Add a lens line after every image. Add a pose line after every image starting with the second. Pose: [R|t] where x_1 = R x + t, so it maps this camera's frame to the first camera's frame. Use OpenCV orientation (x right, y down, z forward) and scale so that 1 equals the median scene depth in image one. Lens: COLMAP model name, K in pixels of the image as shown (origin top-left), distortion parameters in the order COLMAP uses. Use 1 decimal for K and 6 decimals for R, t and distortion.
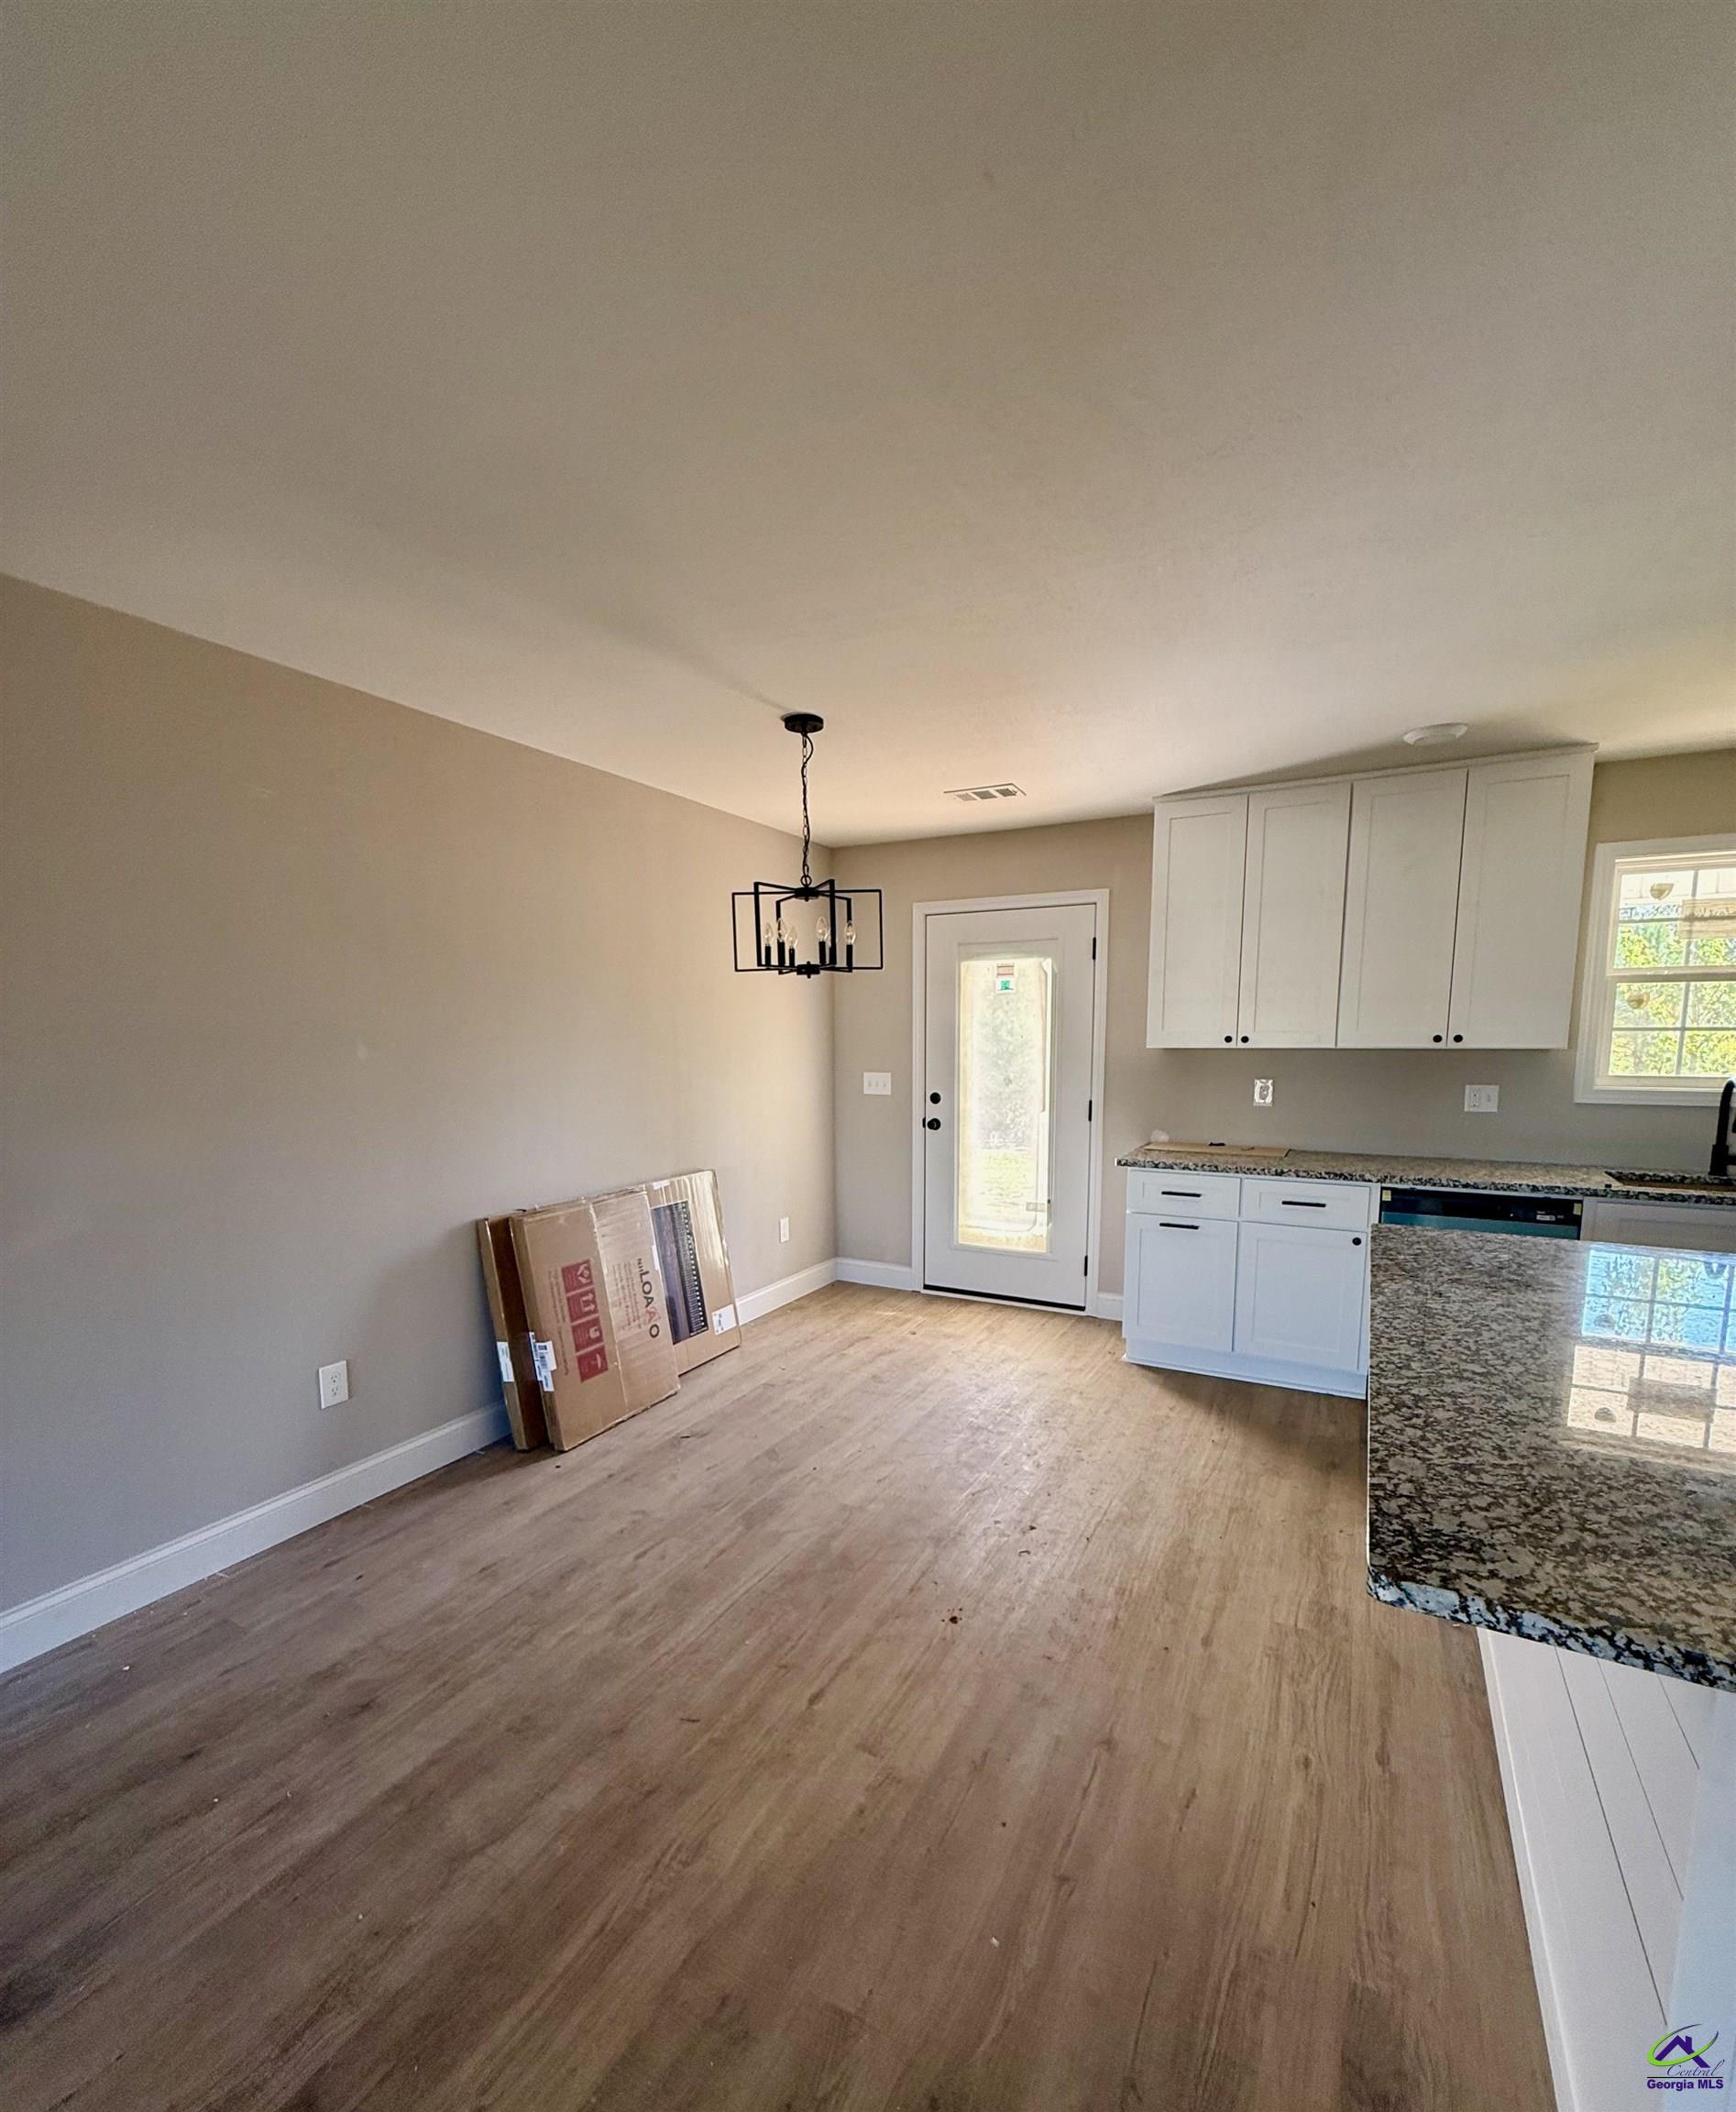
lens RADIAL K [[908.9, 0, 871.6], [0, 908.9, 1152.6], [0, 0, 1]] dist [-0.001104, 0.000005]
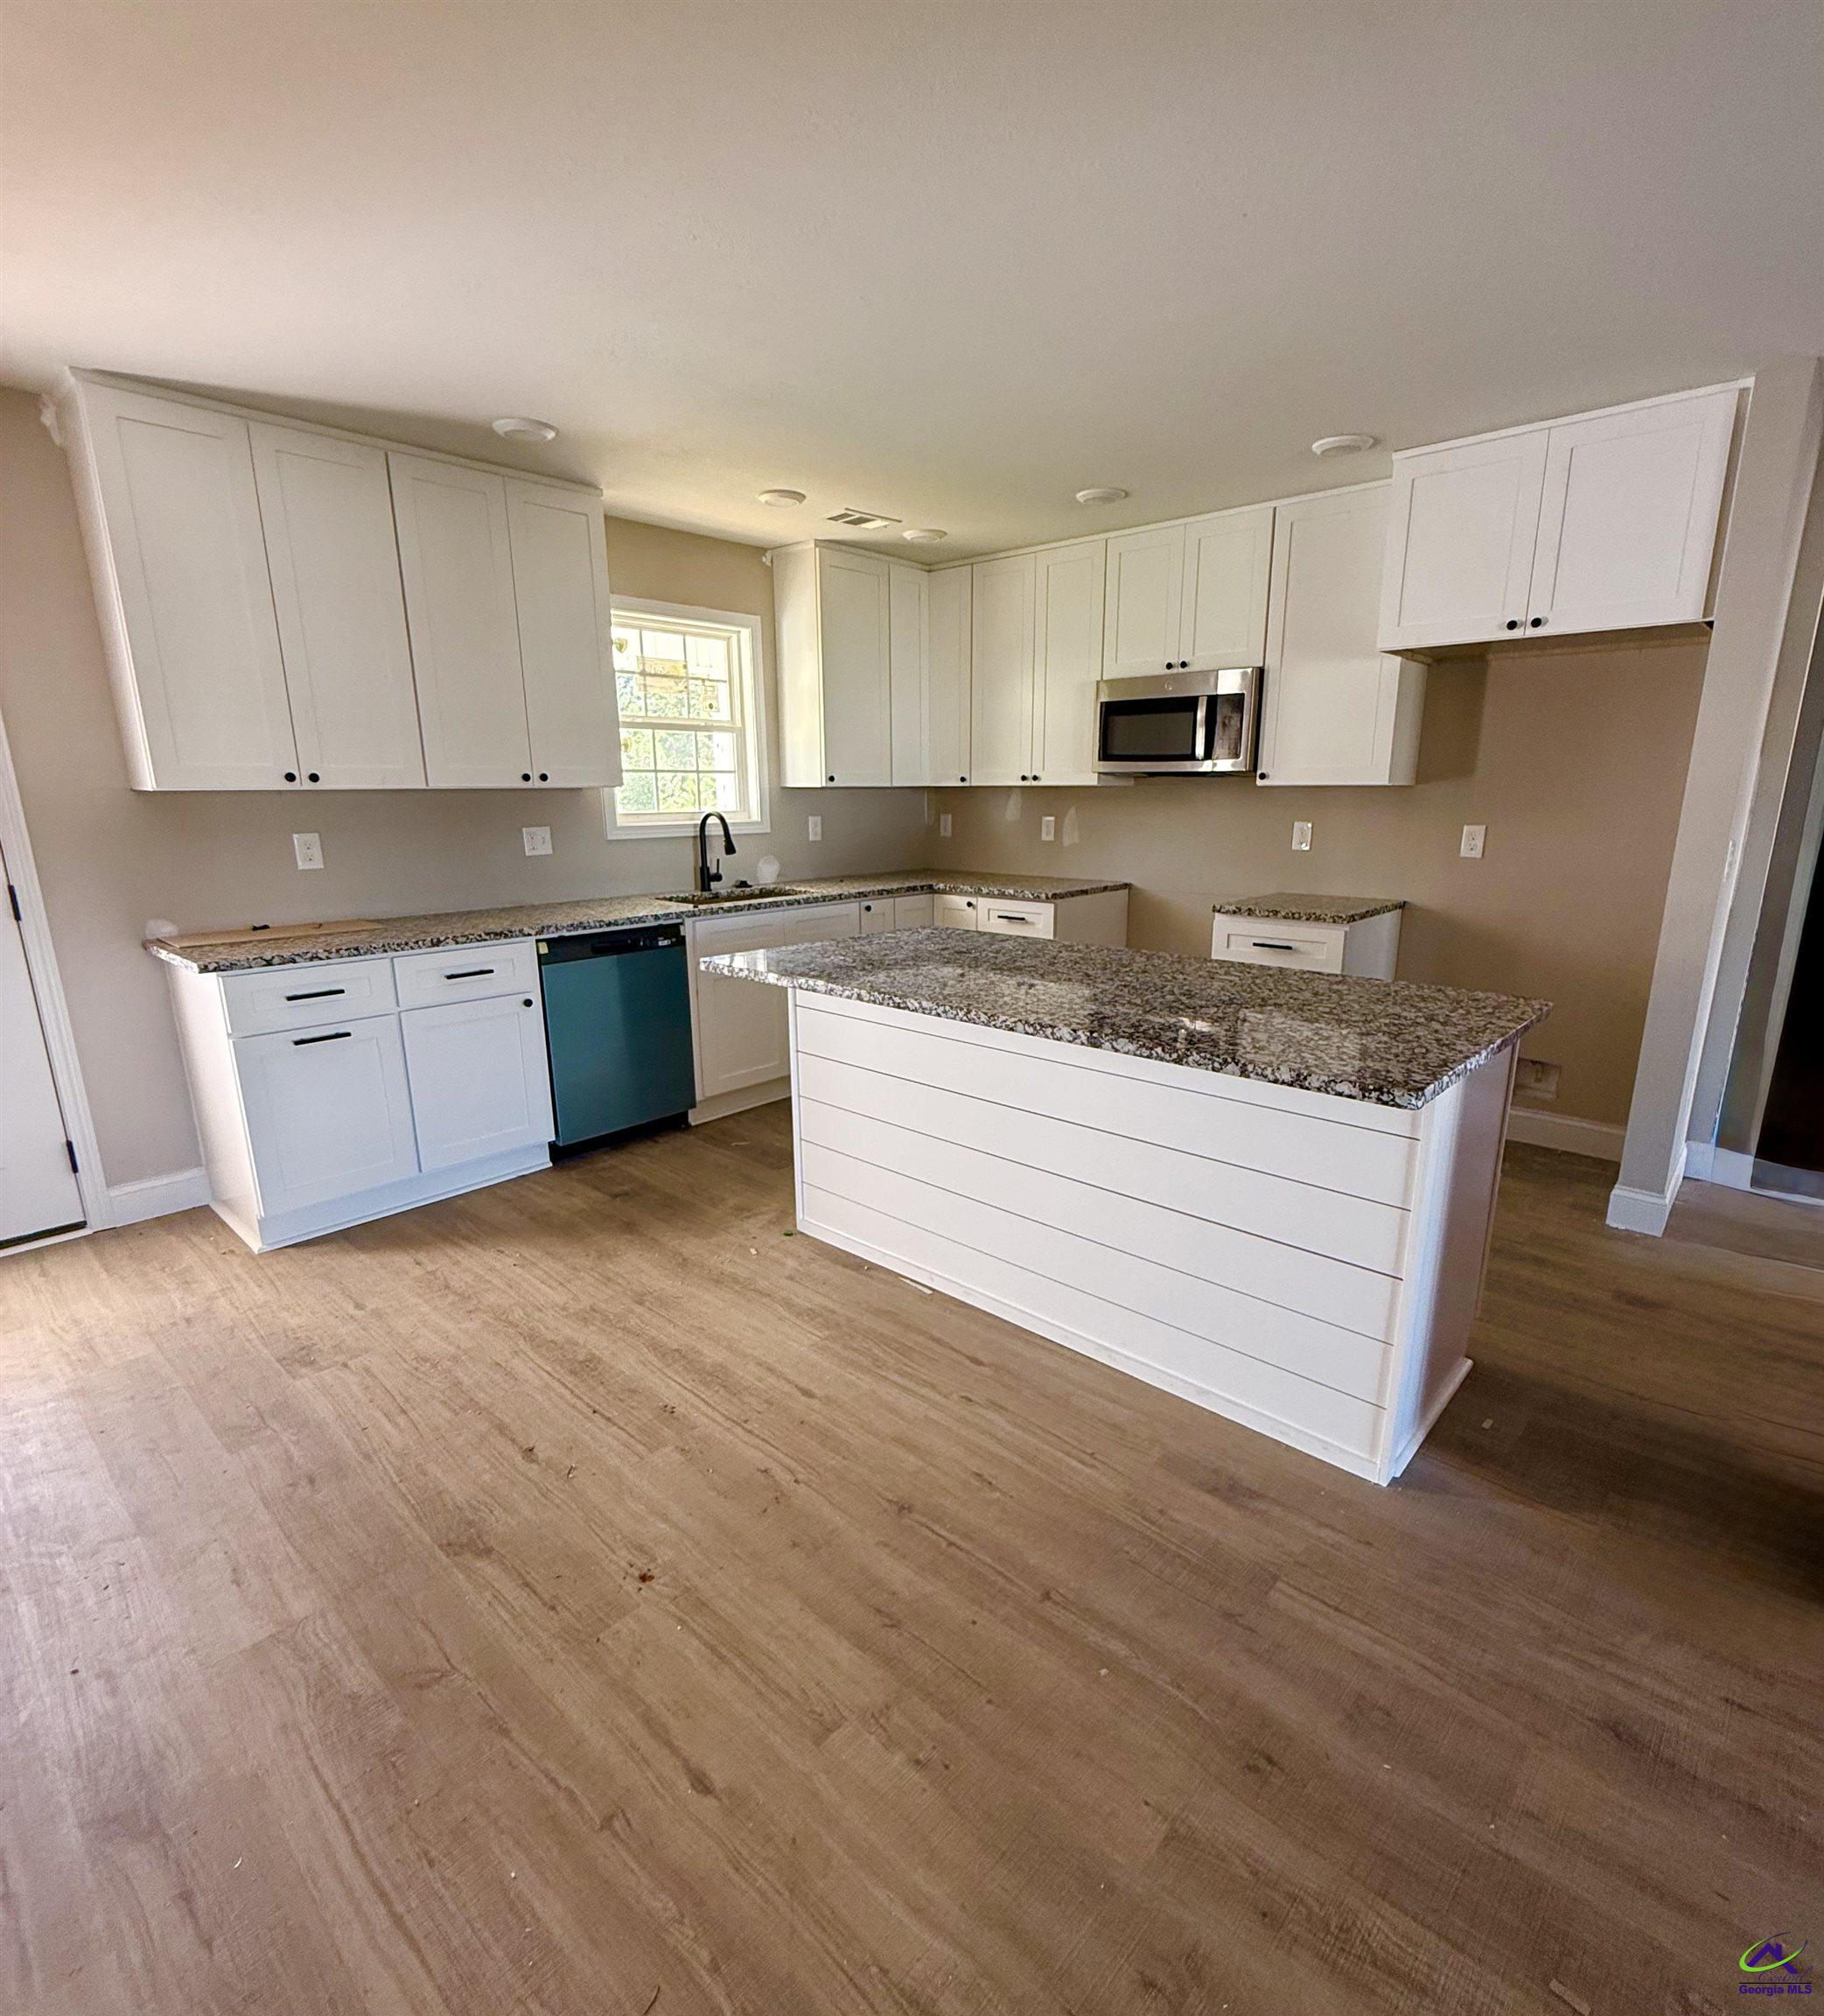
lens RADIAL K [[1004.7, 0, 915.1], [0, 1004.7, 1040.1], [0, 0, 1]] dist [0.002095, 0.000585]
pose [[0.241390, -0.234874, 0.941576, -0.349106], [0.129730, 0.969370, 0.208549, -0.027716], [-0.961718, 0.071809, 0.264466, 0.376104]]
